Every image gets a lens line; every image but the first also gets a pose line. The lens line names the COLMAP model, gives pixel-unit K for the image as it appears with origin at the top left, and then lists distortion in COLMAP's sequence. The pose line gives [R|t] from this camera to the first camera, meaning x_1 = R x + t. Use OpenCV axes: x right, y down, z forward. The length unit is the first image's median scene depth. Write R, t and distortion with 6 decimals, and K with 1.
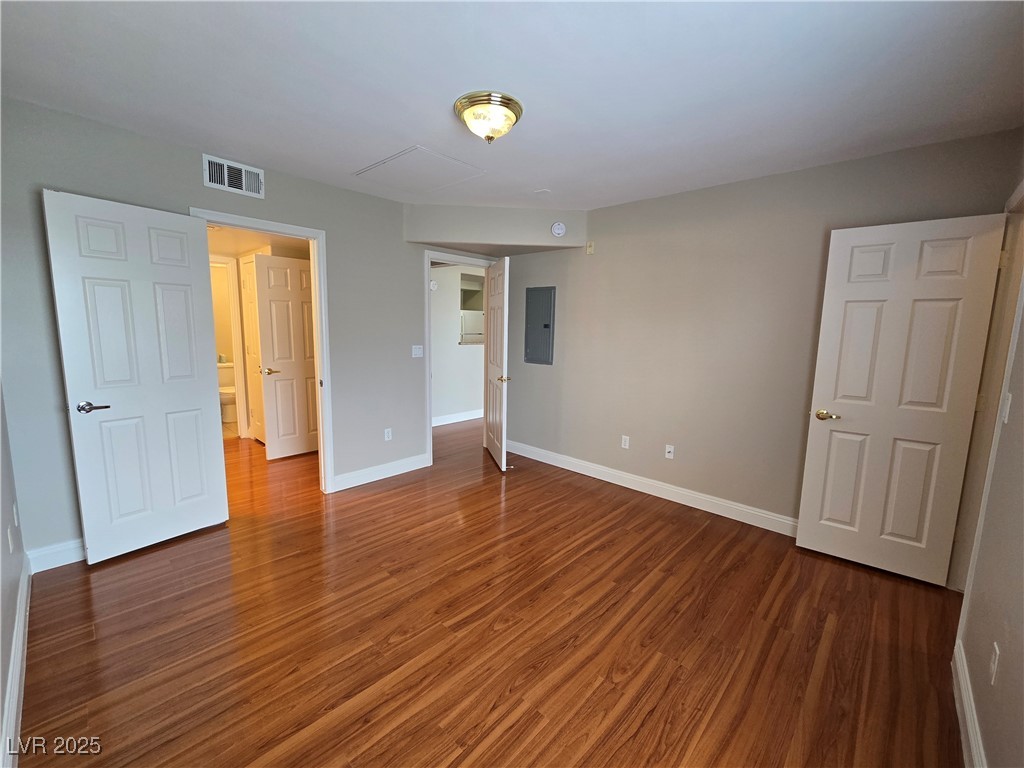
lens RADIAL K [[421.8, 0, 515.5], [0, 421.8, 383.2], [0, 0, 1]] dist [0.001045, 0.000512]
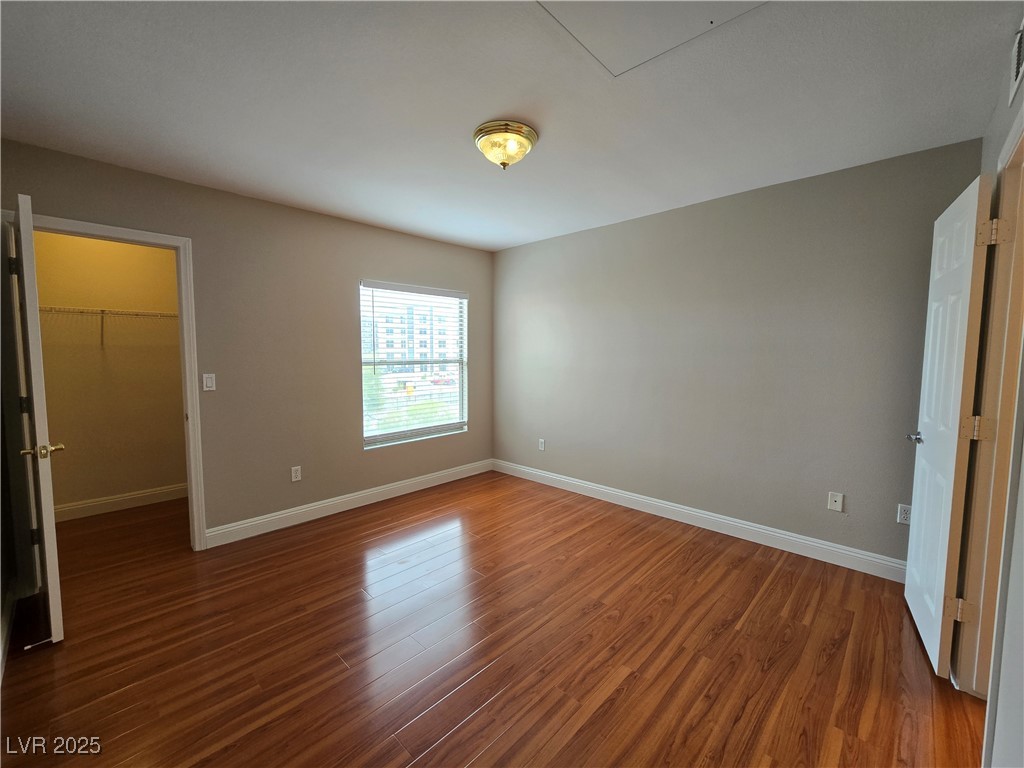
lens RADIAL K [[421.8, 0, 515.5], [0, 421.8, 383.2], [0, 0, 1]] dist [0.001045, 0.000512]
pose [[-0.999581, -0.026396, 0.011903, -0.097494], [-0.023368, 0.978124, 0.206708, -0.222861], [-0.017099, 0.206344, -0.978330, 1.787597]]
